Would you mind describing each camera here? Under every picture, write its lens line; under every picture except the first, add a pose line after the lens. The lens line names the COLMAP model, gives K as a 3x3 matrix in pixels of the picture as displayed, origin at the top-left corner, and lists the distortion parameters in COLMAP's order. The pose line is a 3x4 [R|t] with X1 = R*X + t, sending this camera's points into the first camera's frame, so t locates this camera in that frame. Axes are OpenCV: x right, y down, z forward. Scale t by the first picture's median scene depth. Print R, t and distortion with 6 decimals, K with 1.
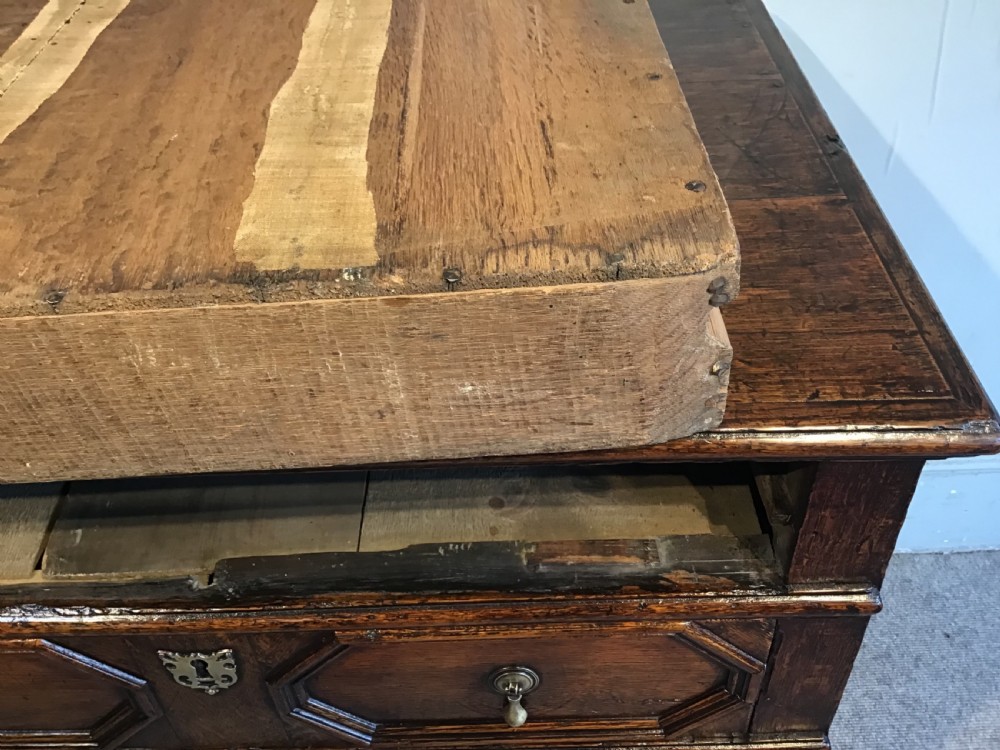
lens RADIAL K [[915.5, 0, 500.0], [0, 915.5, 375.0], [0, 0, 1]] dist [0.117821, -0.262120]
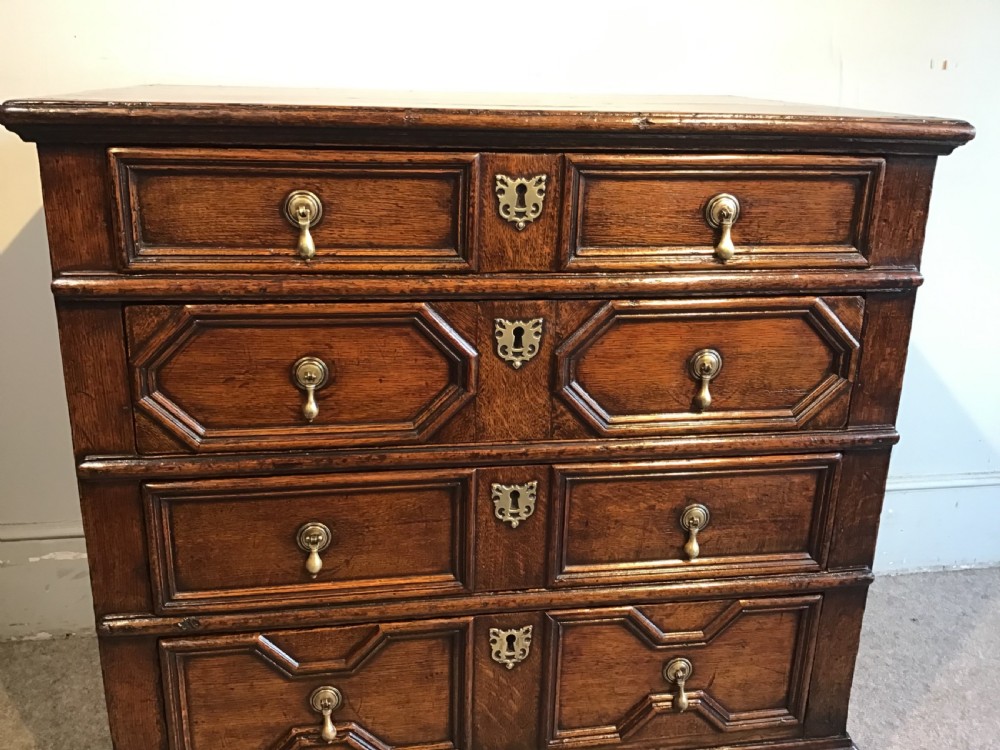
lens RADIAL K [[896.9, 0, 500.0], [0, 896.9, 375.0], [0, 0, 1]] dist [0.107151, -0.223281]
pose [[0.986072, 0.019011, 0.165232, -0.638414], [0.048721, 0.916851, -0.396245, 1.029029], [-0.159026, 0.398776, 0.903155, -0.338695]]
